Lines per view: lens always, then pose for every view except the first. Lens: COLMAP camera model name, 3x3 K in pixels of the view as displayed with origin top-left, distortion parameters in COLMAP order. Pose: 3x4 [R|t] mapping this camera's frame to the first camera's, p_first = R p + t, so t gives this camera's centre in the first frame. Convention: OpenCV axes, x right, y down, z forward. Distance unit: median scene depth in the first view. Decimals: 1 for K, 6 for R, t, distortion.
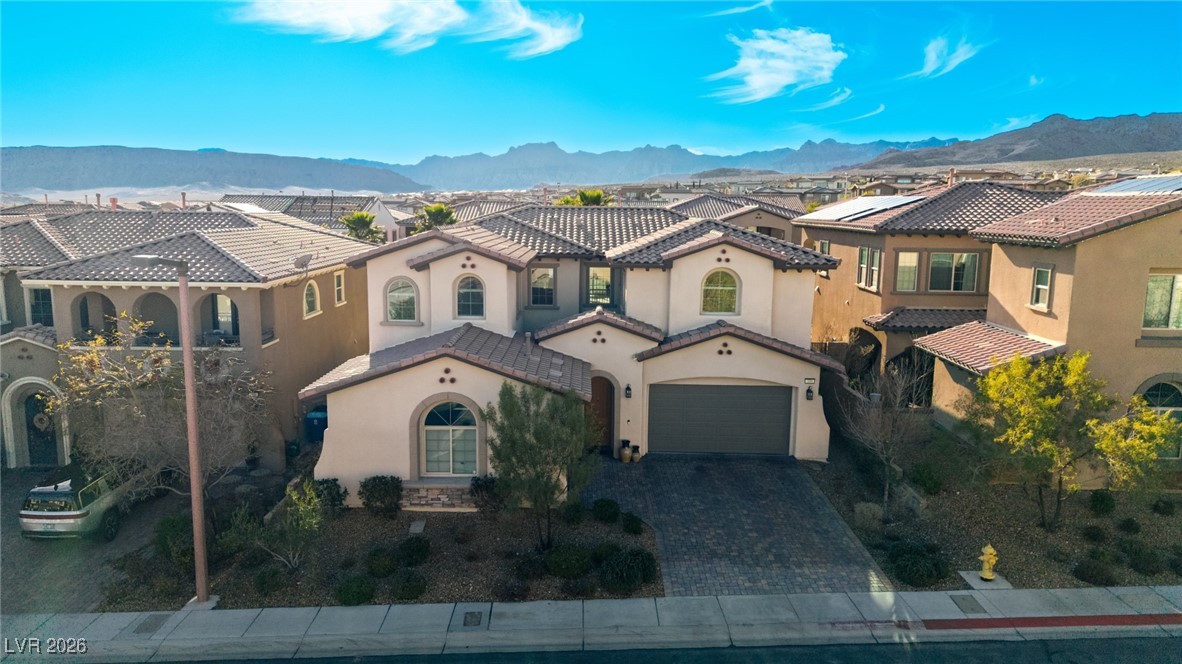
lens RADIAL K [[789.3, 0, 590.2], [0, 789.3, 322.0], [0, 0, 1]] dist [0.038427, -0.043561]
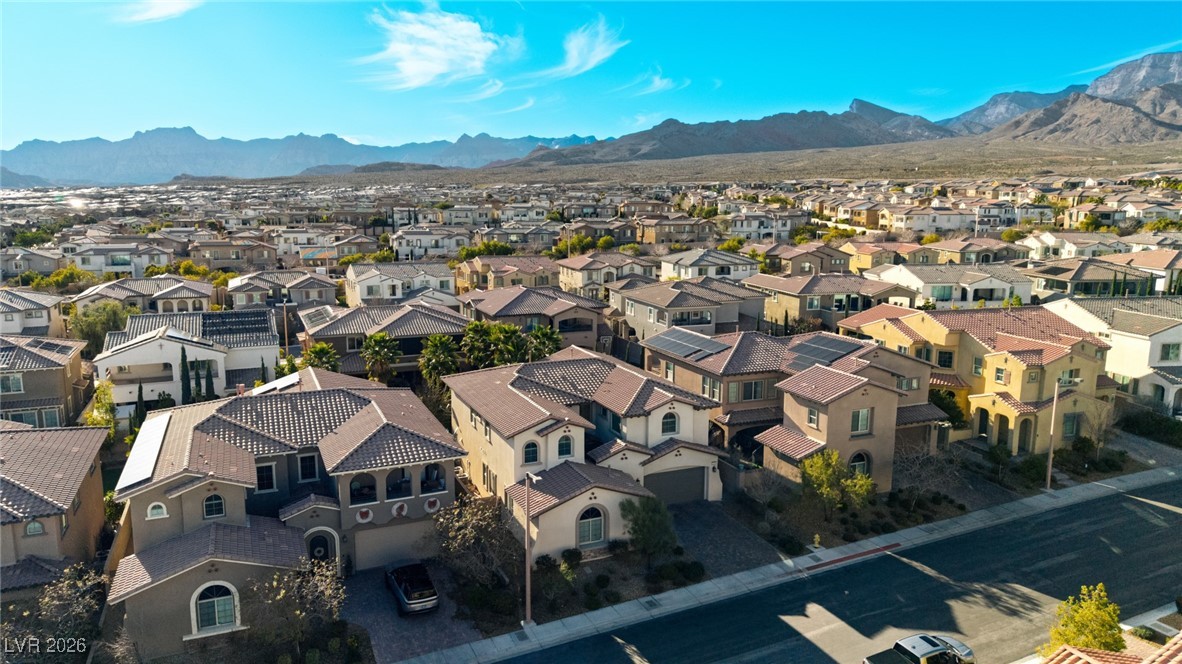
lens RADIAL K [[789.3, 0, 580.5], [0, 789.3, 307.2], [0, 0, 1]] dist [0.038427, -0.043561]
pose [[0.919400, -0.064815, 0.387946, -0.835534], [0.066271, 0.997755, 0.009640, -0.382904], [-0.387700, 0.016847, 0.921632, -0.785612]]
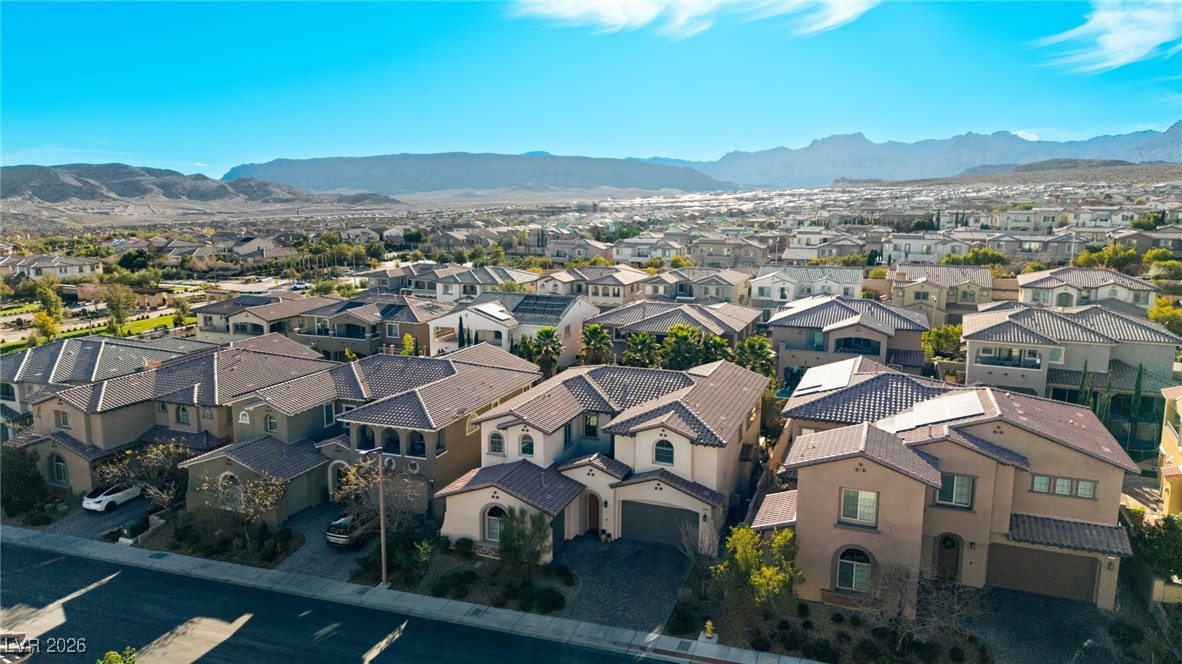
lens RADIAL K [[789.3, 0, 590.8], [0, 789.3, 322.5], [0, 0, 1]] dist [0.038427, -0.043561]
pose [[0.932591, 0.046025, -0.357988, 0.665148], [-0.043039, 0.998940, 0.016307, -0.366853], [0.358359, 0.000200, 0.933584, -0.736222]]
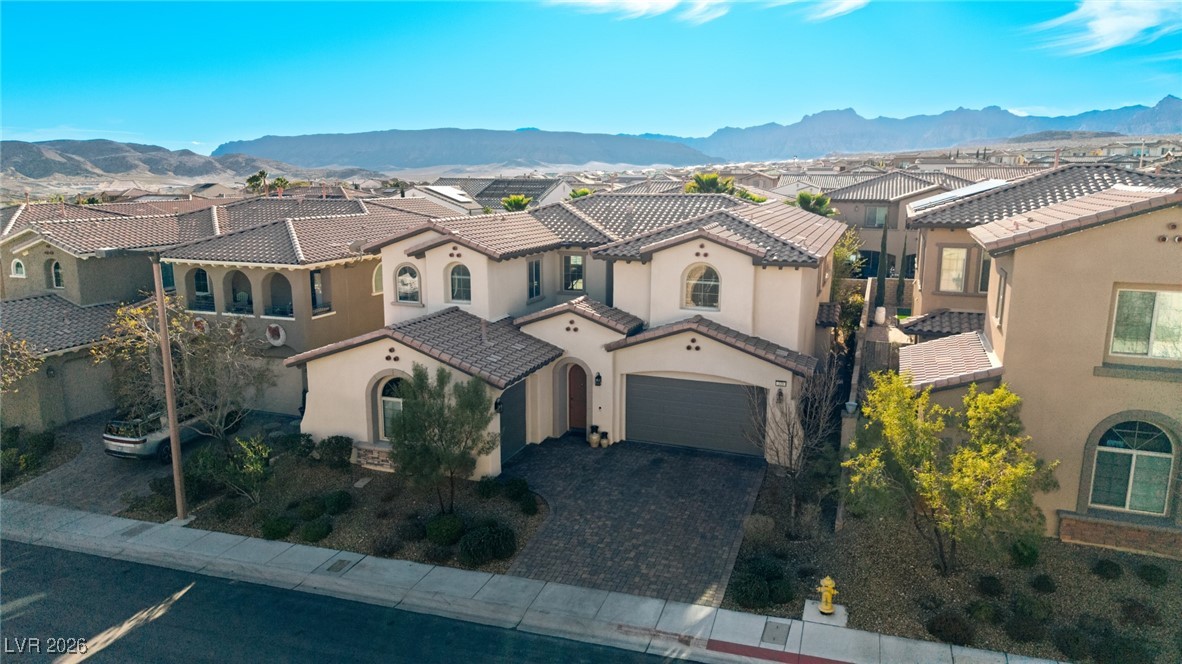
lens RADIAL K [[789.3, 0, 592.4], [0, 789.3, 308.1], [0, 0, 1]] dist [0.038427, -0.043561]
pose [[0.937356, 0.047526, -0.345116, 0.400691], [-0.041113, 0.998819, 0.025883, -0.032571], [0.345938, -0.010073, 0.938203, 0.029253]]
